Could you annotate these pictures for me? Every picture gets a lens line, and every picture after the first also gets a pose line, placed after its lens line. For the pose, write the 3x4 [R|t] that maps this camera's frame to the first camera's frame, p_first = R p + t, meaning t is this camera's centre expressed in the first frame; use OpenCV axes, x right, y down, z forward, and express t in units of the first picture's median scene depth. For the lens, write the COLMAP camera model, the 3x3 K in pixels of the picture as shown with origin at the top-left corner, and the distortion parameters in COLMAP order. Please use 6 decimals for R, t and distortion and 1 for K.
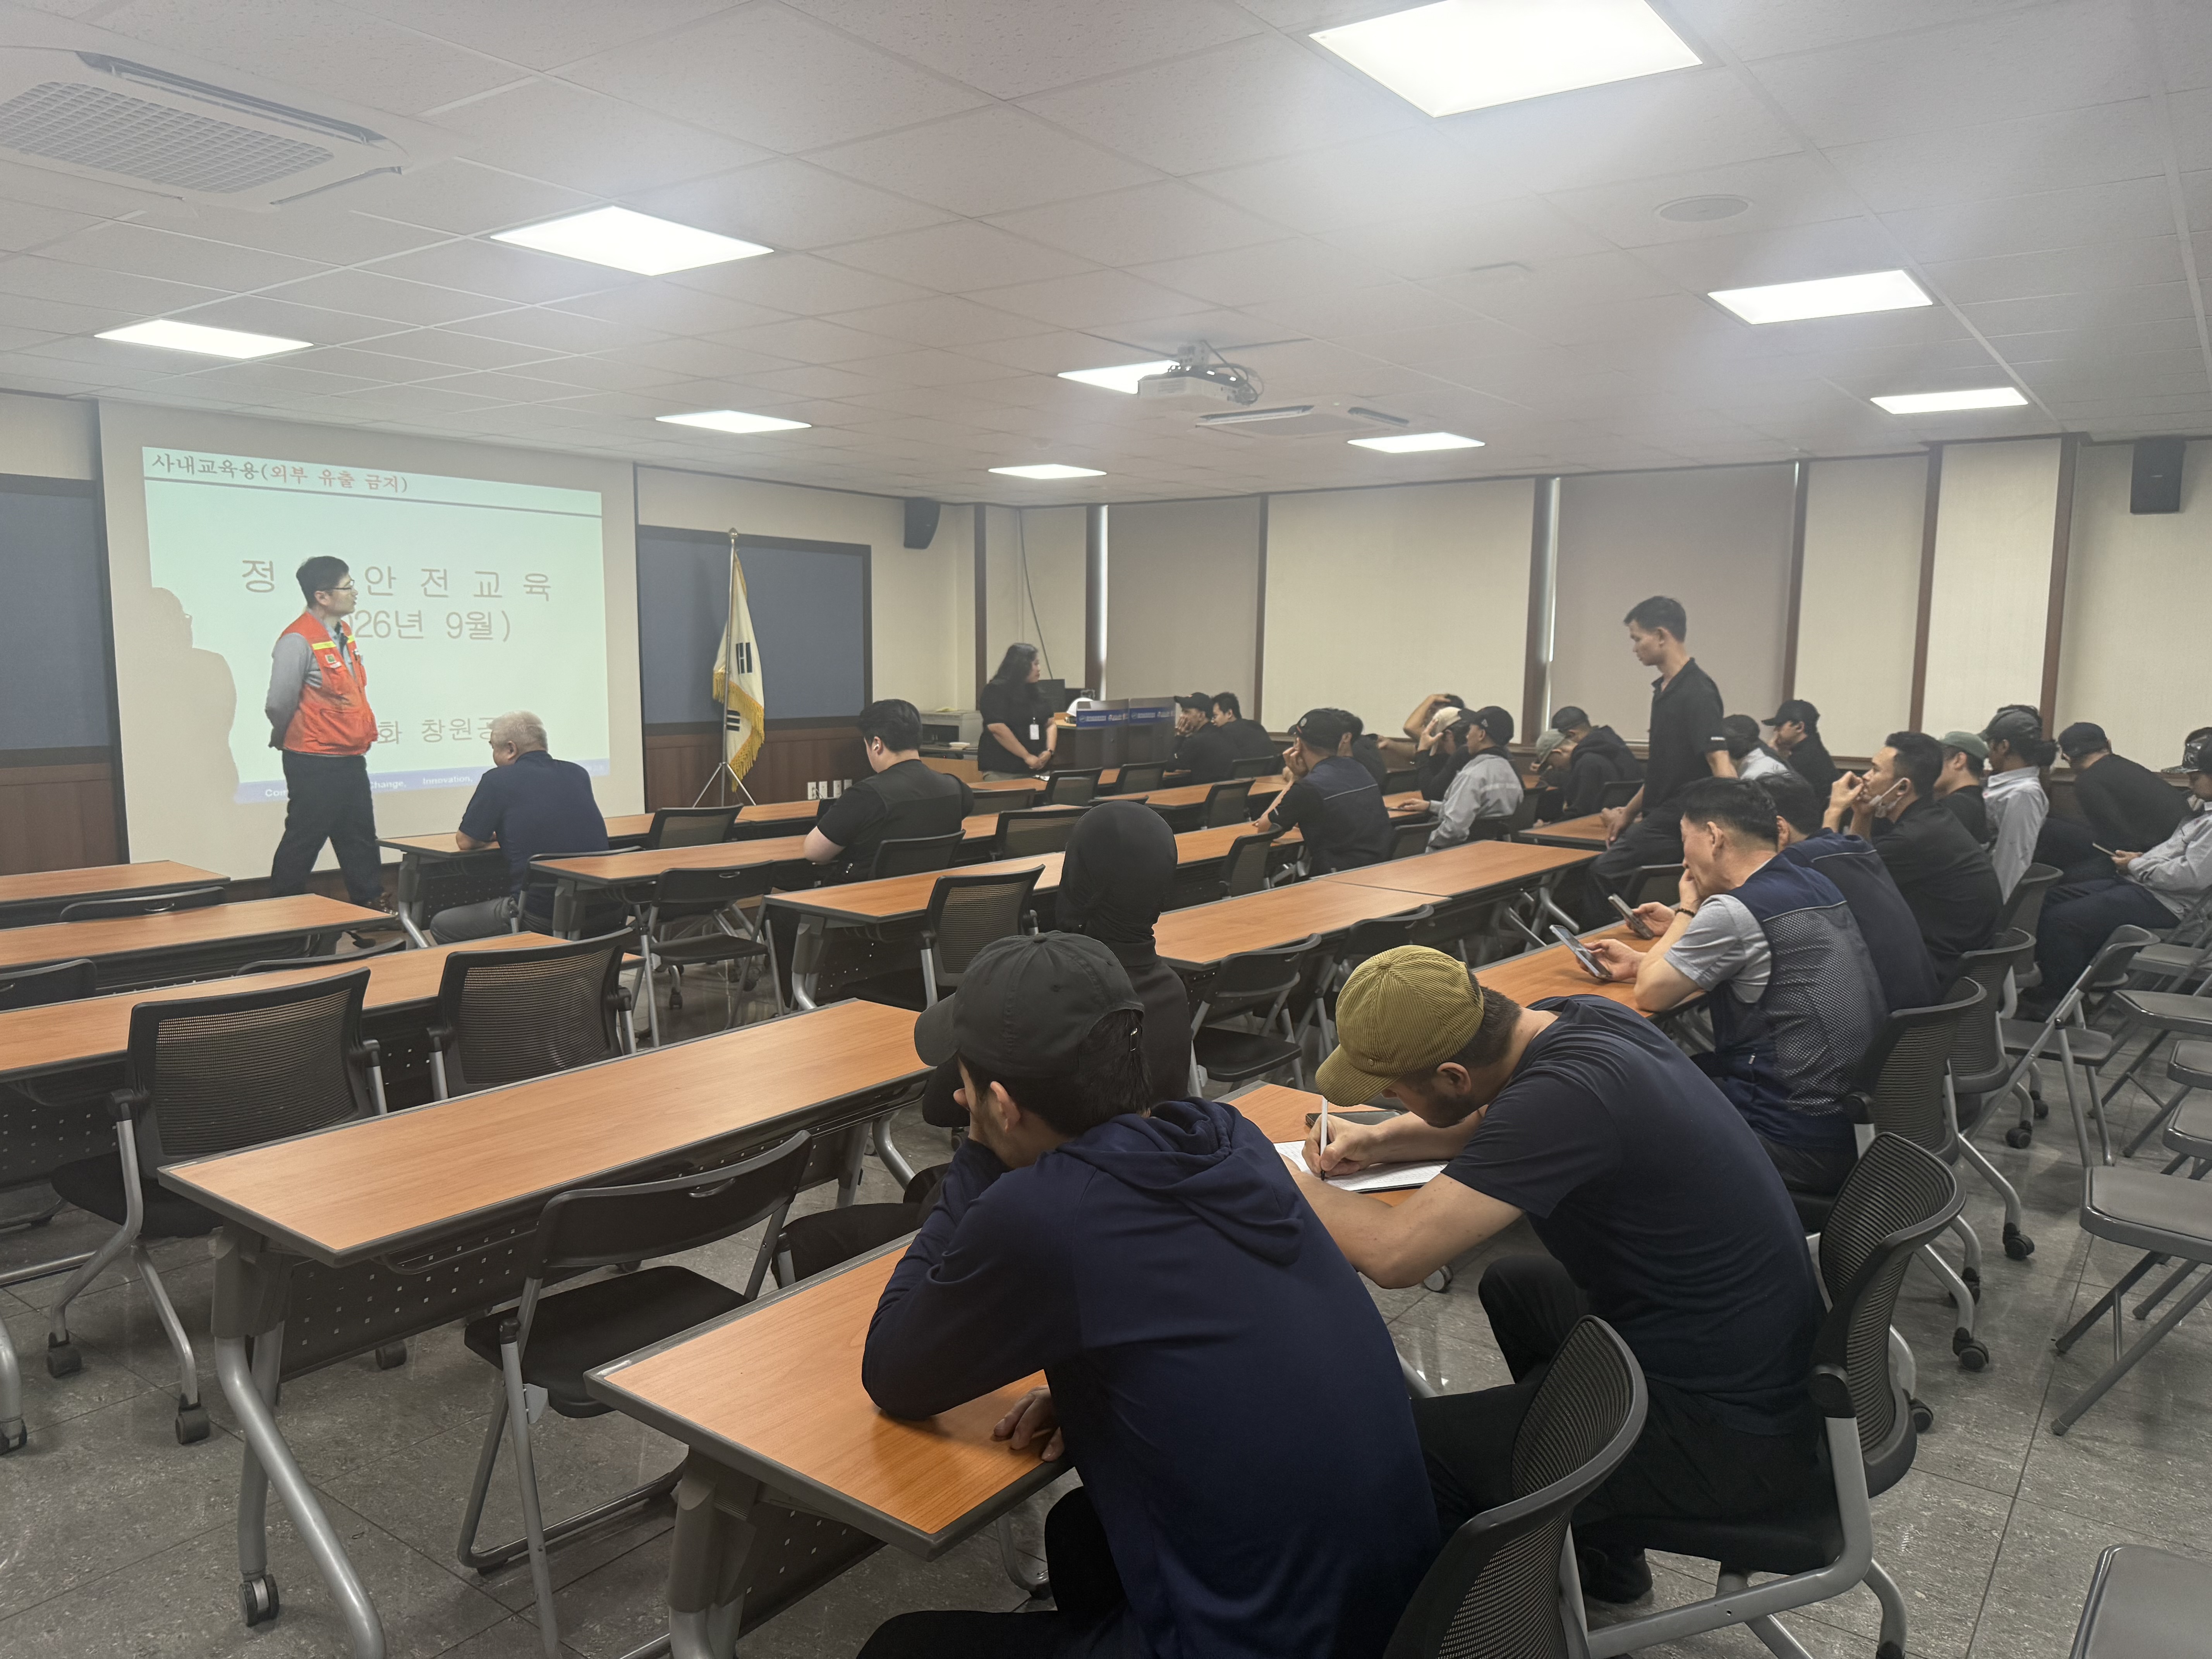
lens RADIAL K [[1548.4, 0, 1091.2], [0, 1548.4, 859.5], [0, 0, 1]] dist [0.052634, -0.058322]
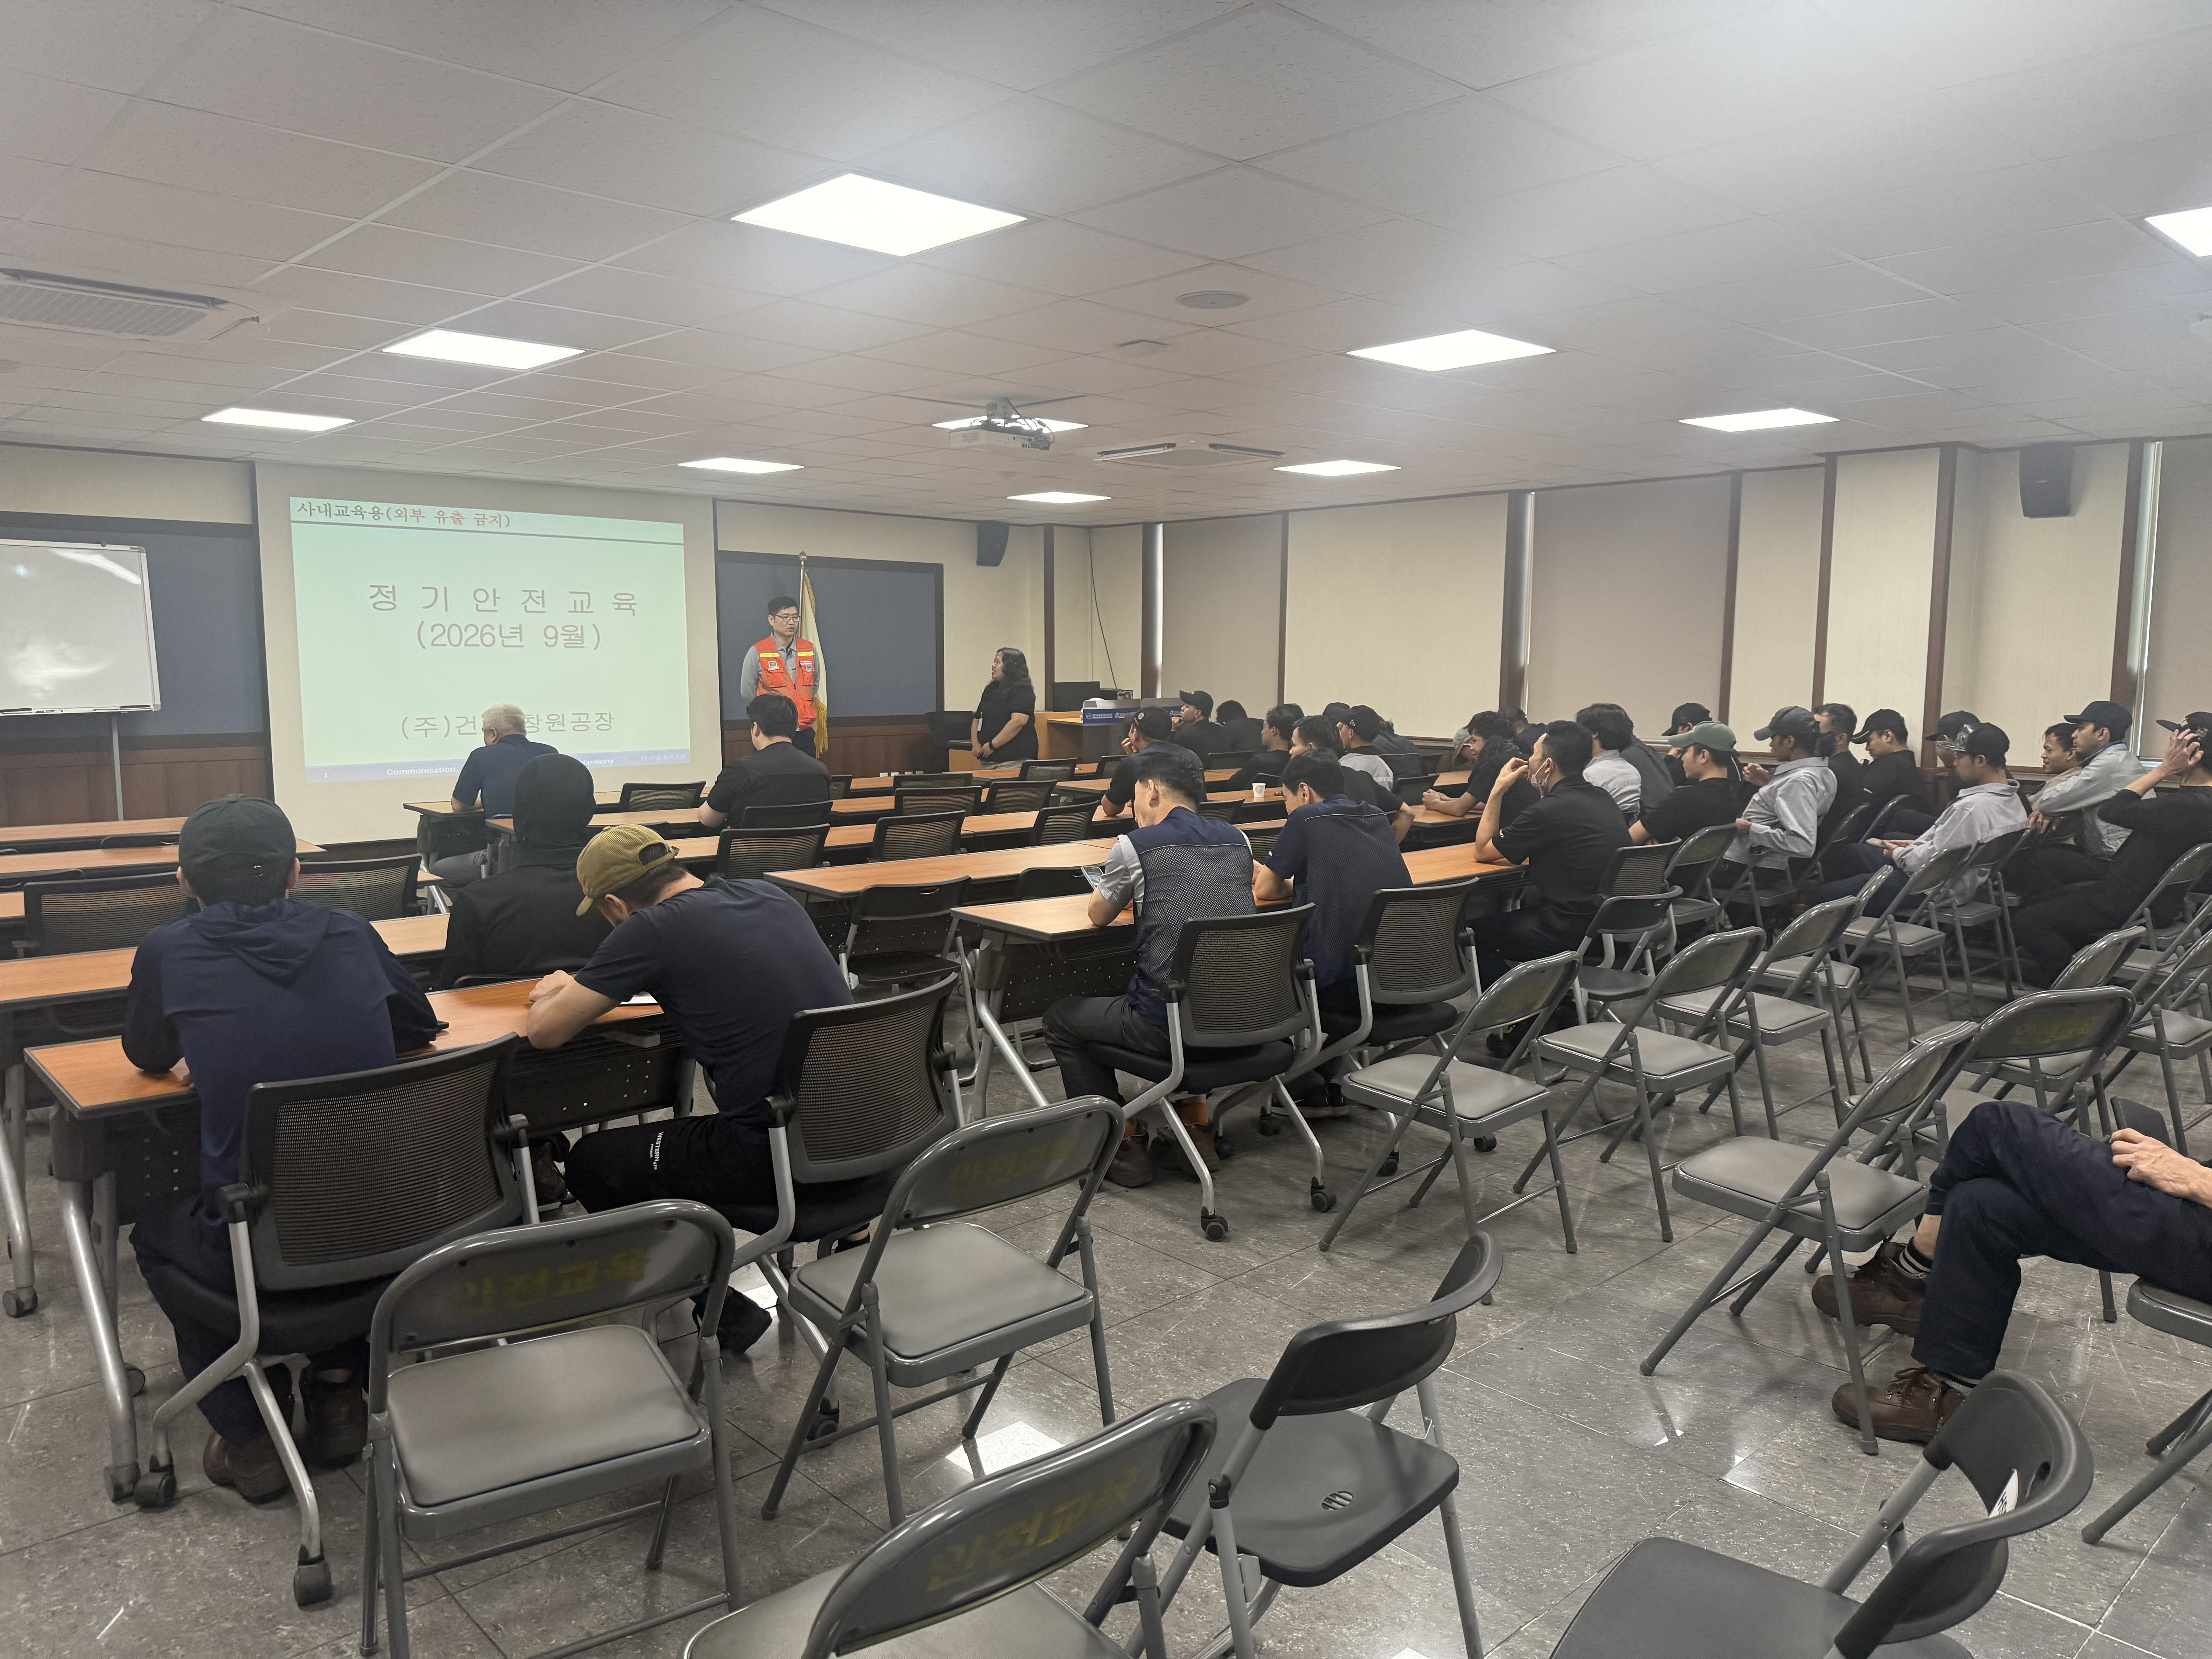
lens RADIAL K [[1548.4, 0, 1115.8], [0, 1548.4, 827.3], [0, 0, 1]] dist [0.052634, -0.058322]
pose [[0.985336, 0.014751, -0.169985, 0.262352], [-0.019027, 0.999542, -0.023553, 0.019958], [0.169560, 0.026442, 0.985165, -0.122829]]
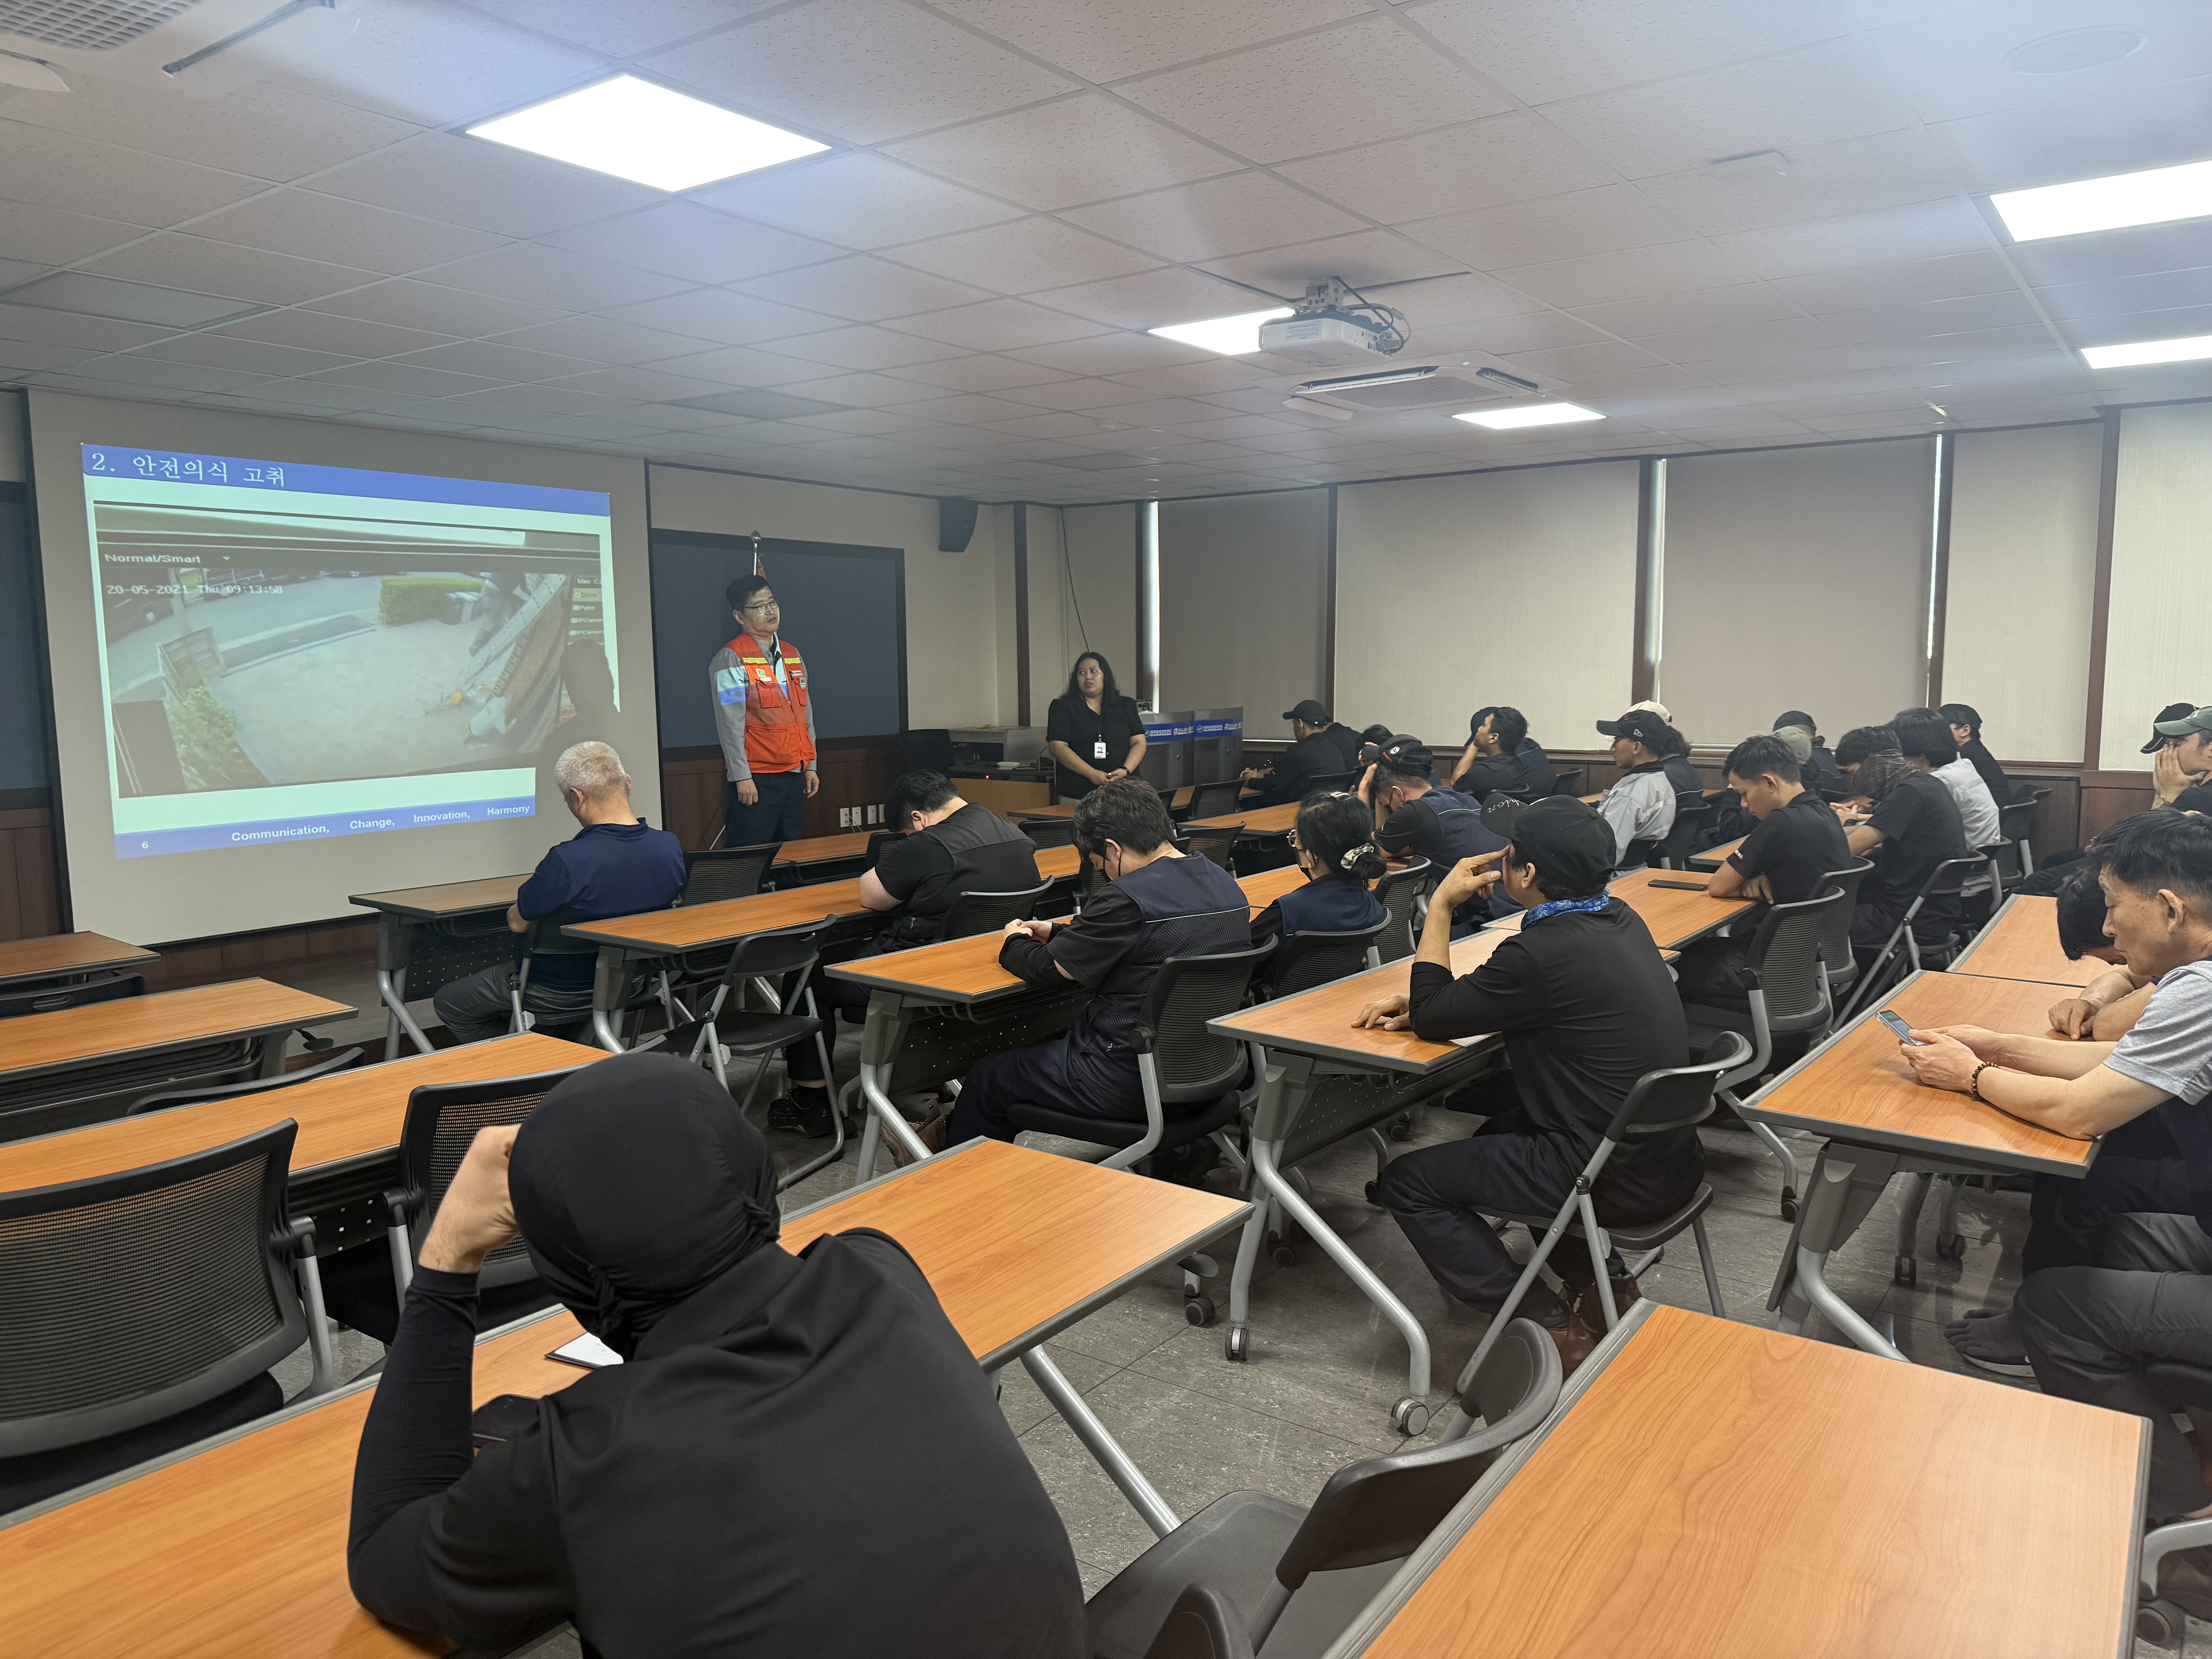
lens RADIAL K [[1548.4, 0, 1114.6], [0, 1548.4, 853.1], [0, 0, 1]] dist [0.052634, -0.058322]
pose [[0.999779, -0.019378, 0.008107, -0.042150], [0.019471, 0.999745, -0.011481, -0.014077], [-0.007883, 0.011636, 0.999901, 0.124404]]
